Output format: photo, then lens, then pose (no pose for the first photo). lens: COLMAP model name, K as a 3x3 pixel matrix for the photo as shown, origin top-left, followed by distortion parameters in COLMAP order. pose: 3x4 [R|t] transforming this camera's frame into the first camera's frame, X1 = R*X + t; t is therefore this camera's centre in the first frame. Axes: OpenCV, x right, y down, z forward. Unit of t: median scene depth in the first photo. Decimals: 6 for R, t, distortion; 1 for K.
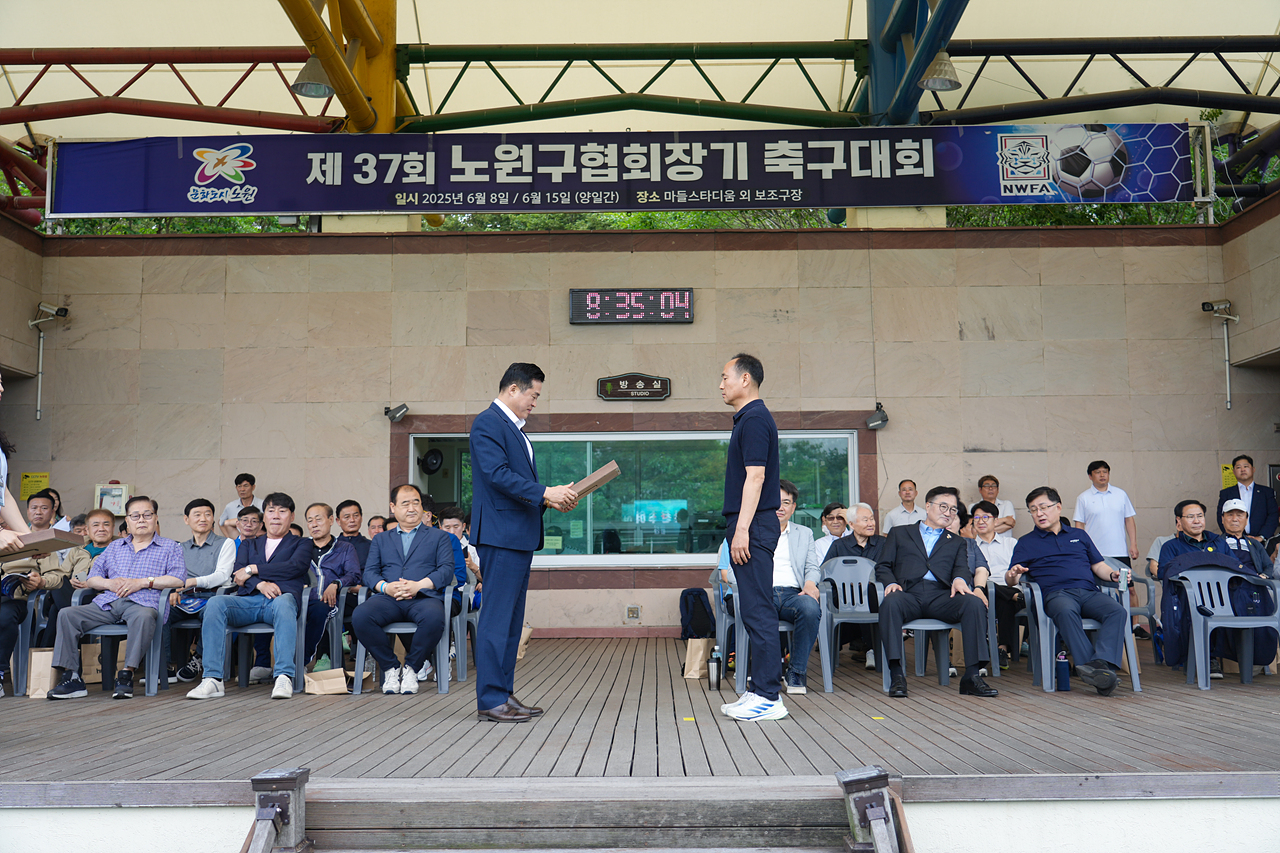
lens RADIAL K [[1309.2, 0, 640.0], [0, 1309.2, 426.5], [0, 0, 1]] dist [0.002778, -0.019493]
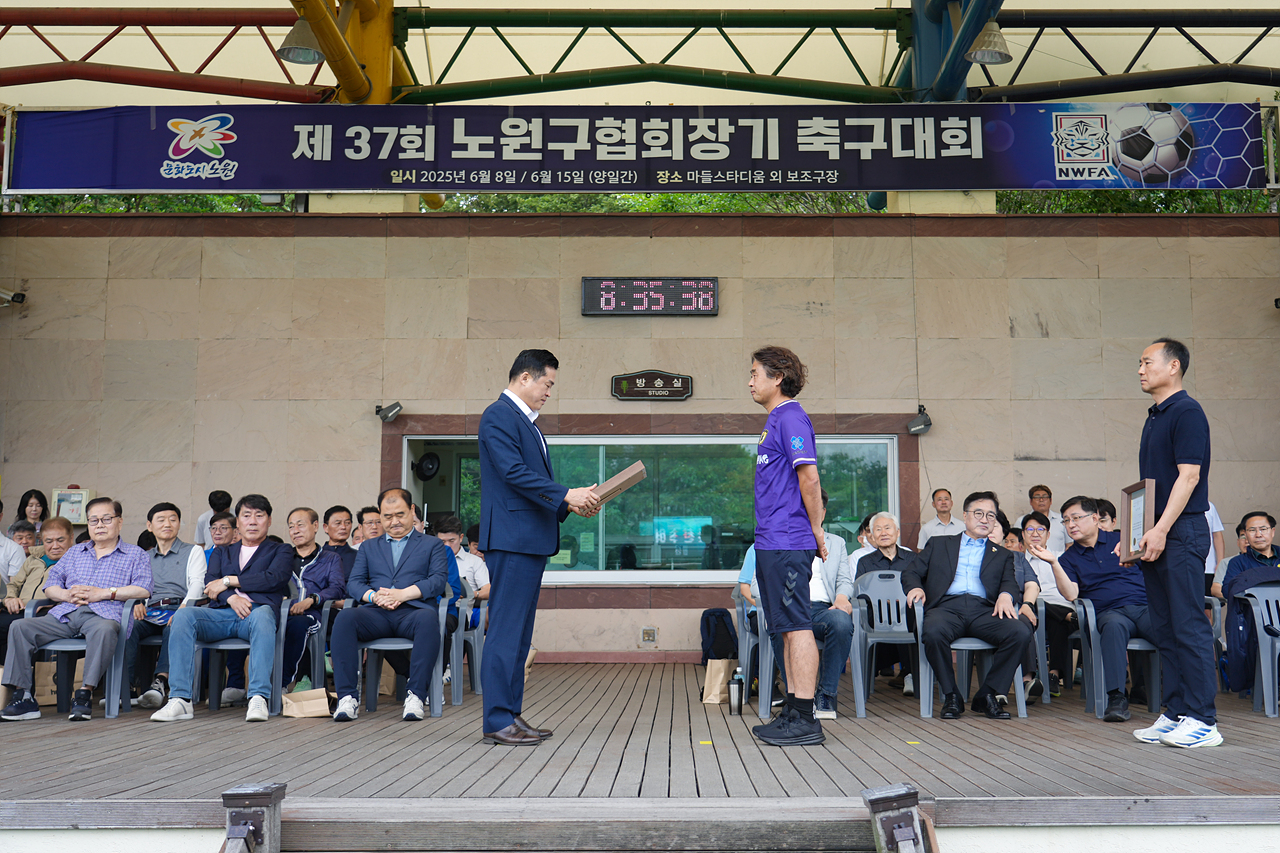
lens RADIAL K [[1455.1, 0, 682.1], [0, 1455.1, 402.9], [0, 0, 1]] dist [0.000971, -0.020943]
pose [[0.999865, 0.008100, 0.014275, 0.001968], [-0.007771, 0.999706, -0.022981, 0.004636], [-0.014457, 0.022867, 0.999634, -0.006720]]
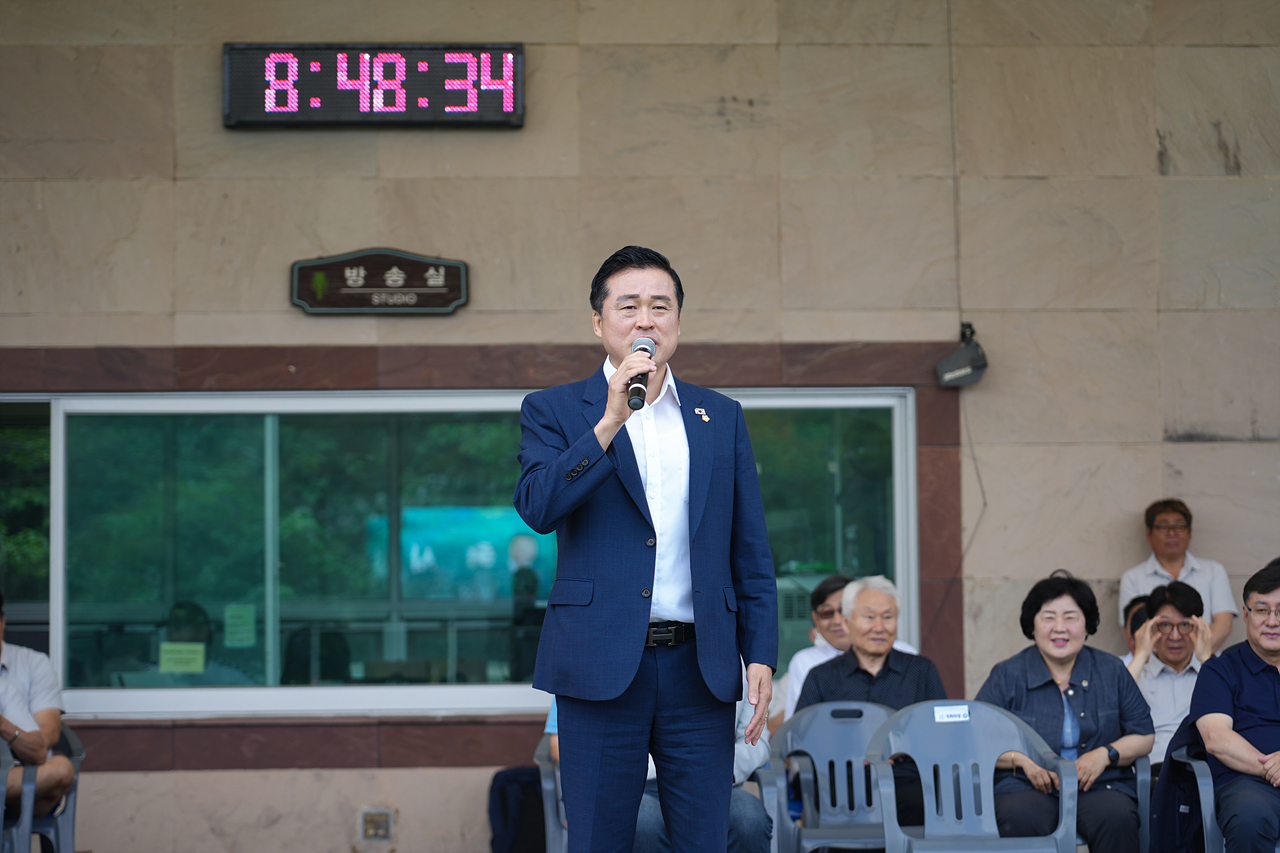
lens RADIAL K [[3723.9, 0, 714.7], [0, 3723.9, 425.8], [0, 0, 1]] dist [-0.076071, 0.015004]
pose [[0.996973, 0.001726, 0.077735, 0.009548], [-0.004551, 0.999335, 0.036172, -0.027988], [-0.077621, -0.036416, 0.996318, -0.180619]]
